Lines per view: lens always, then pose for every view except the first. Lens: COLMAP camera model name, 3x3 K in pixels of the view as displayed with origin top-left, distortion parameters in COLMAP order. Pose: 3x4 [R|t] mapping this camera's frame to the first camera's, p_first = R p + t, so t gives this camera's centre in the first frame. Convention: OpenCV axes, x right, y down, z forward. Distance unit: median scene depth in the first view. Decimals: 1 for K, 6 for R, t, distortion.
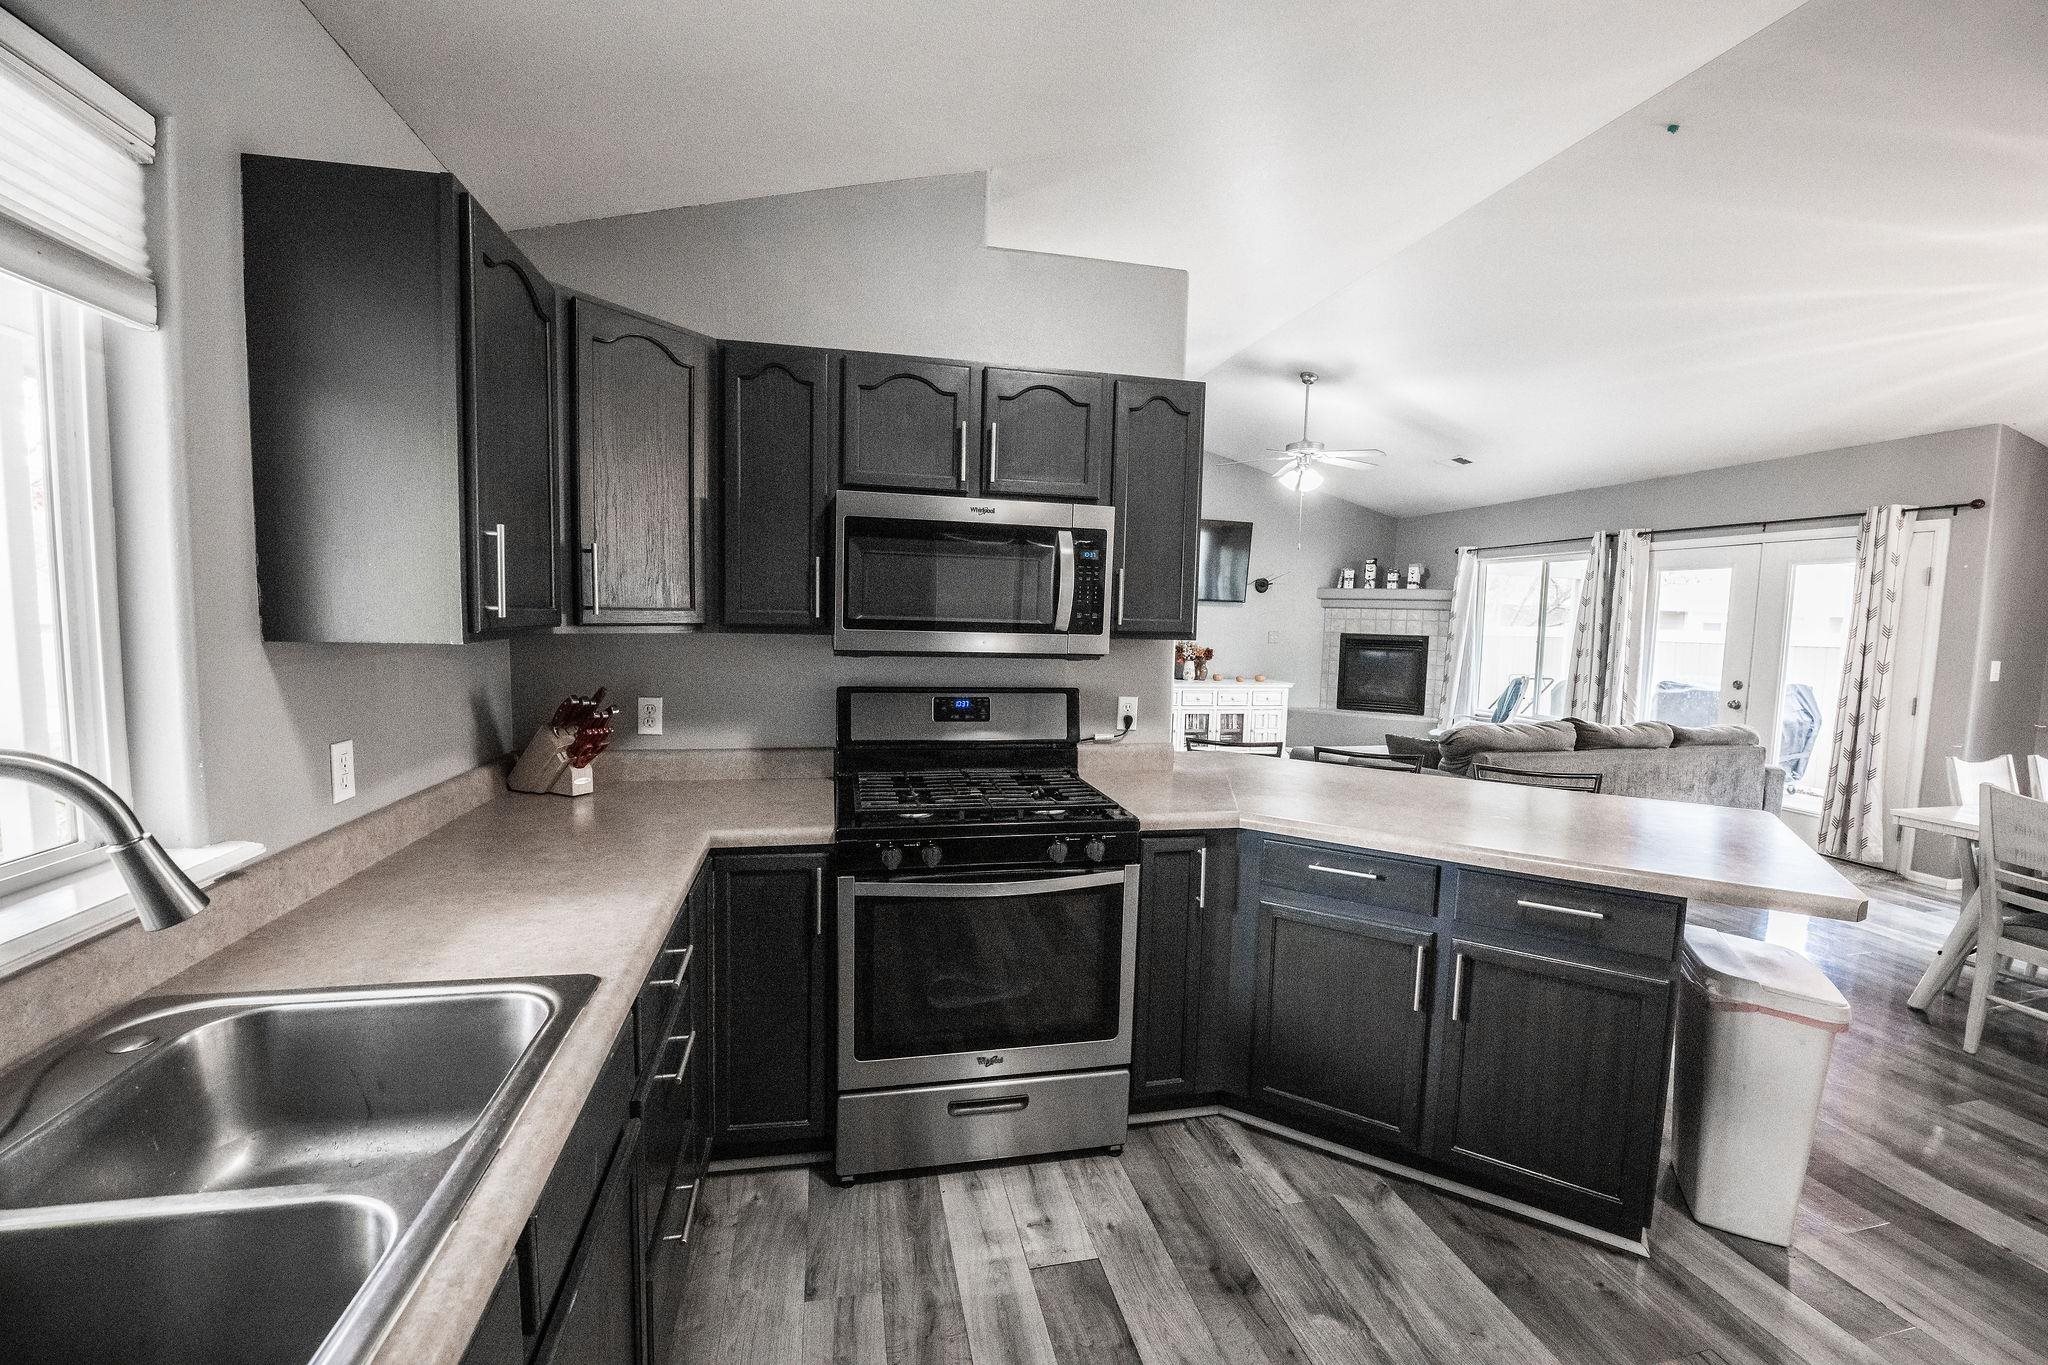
lens RADIAL K [[816.1, 0, 1022.9], [0, 816.1, 680.2], [0, 0, 1]] dist [-0.017489, 0.000259]
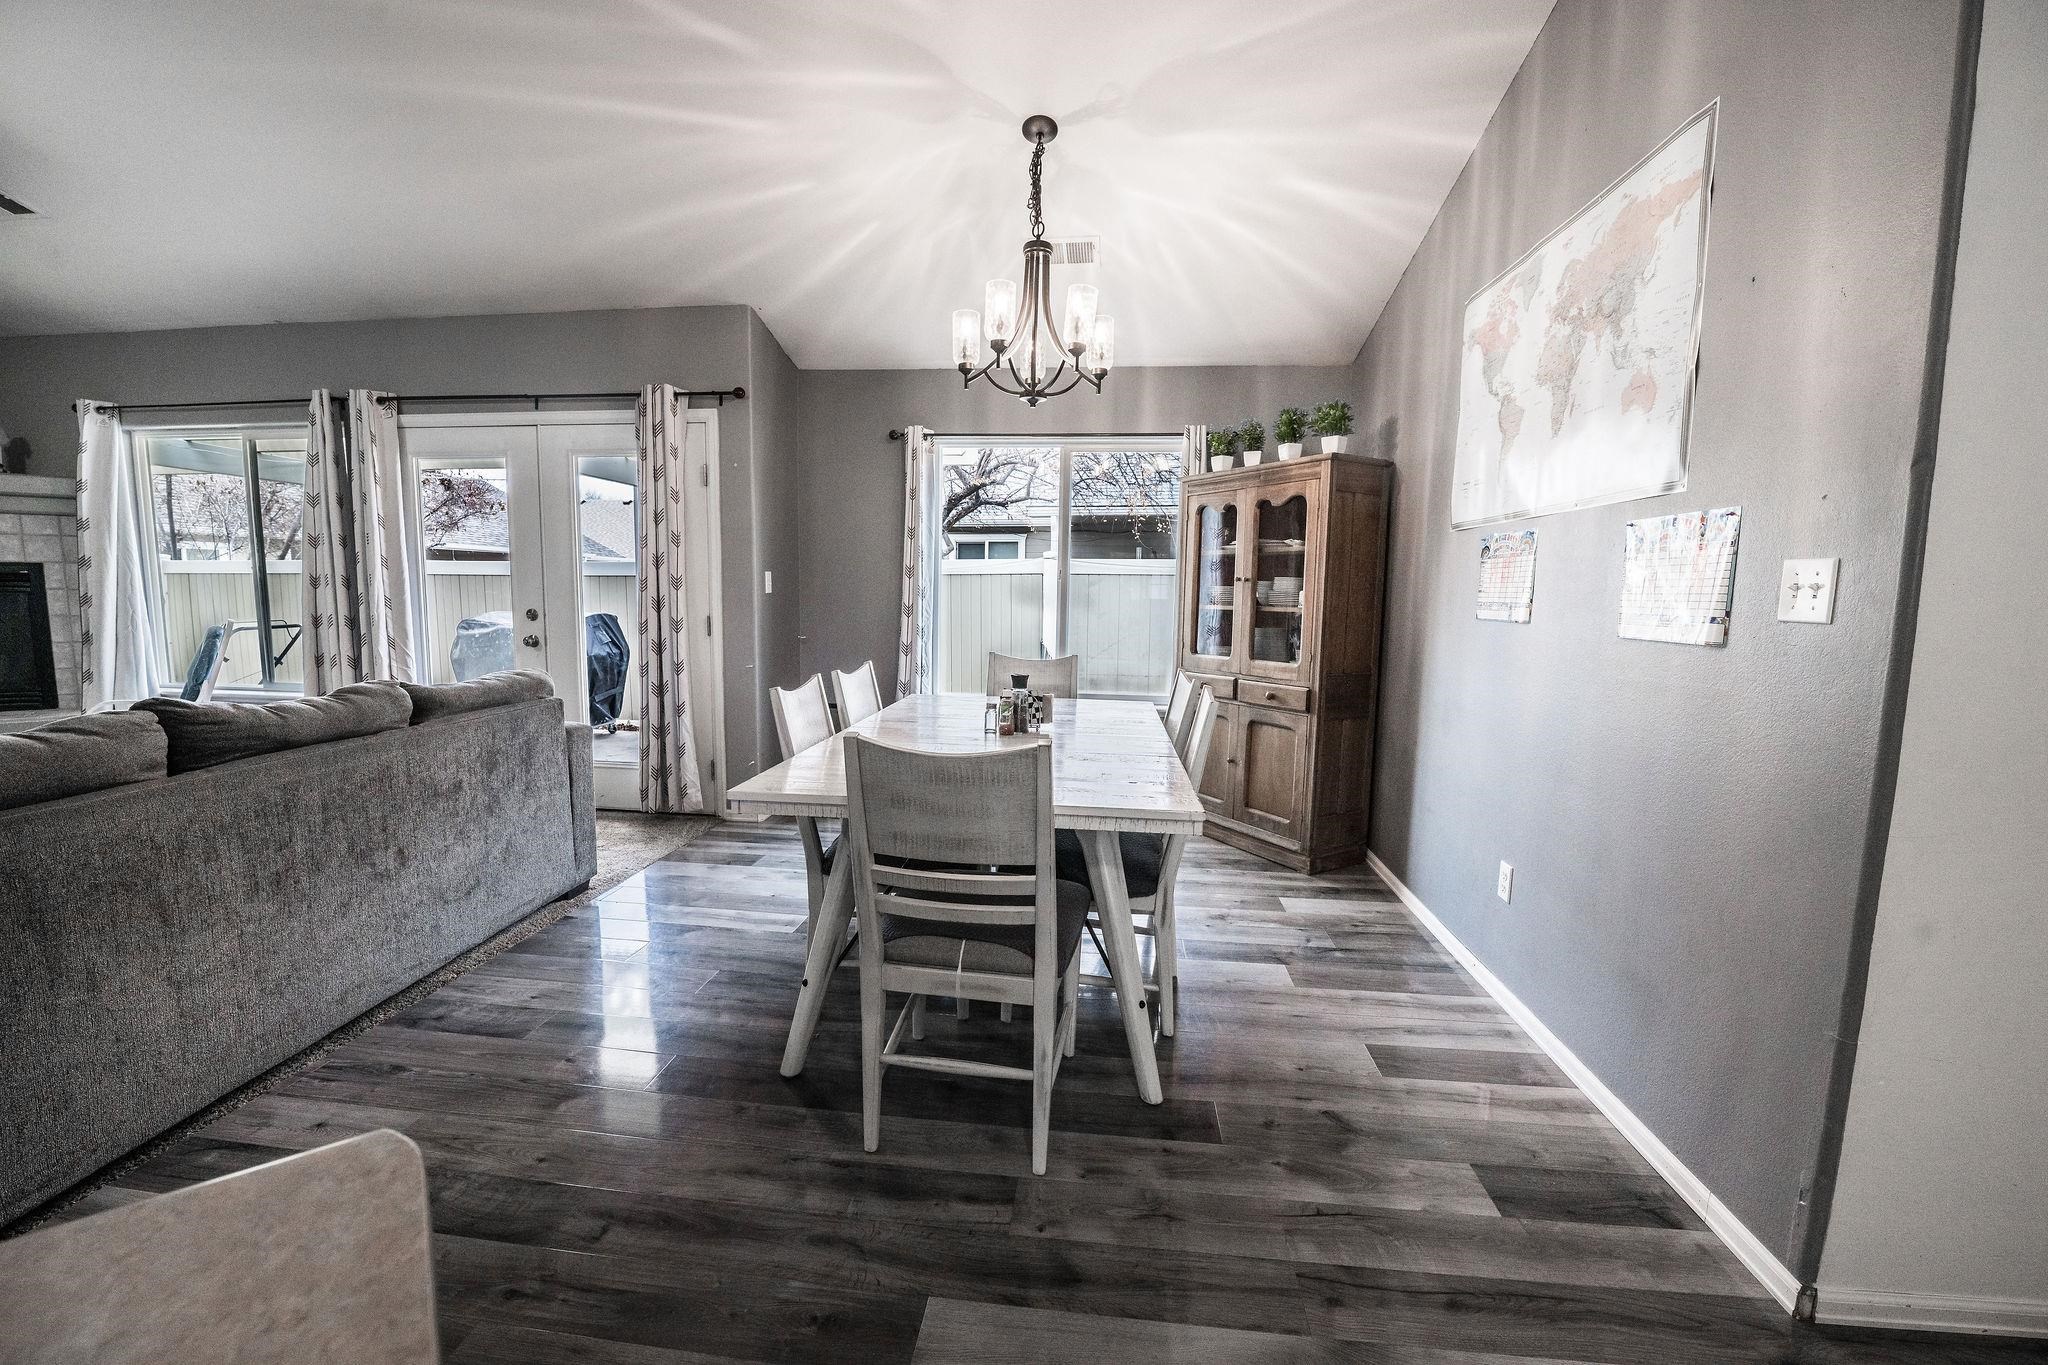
lens RADIAL K [[816.1, 0, 1022.0], [0, 816.1, 680.8], [0, 0, 1]] dist [-0.017489, 0.000259]
pose [[0.330543, -0.124859, 0.935495, 0.369541], [0.066958, 0.991815, 0.108718, 0.017952], [-0.941413, 0.026703, 0.336198, 0.361012]]
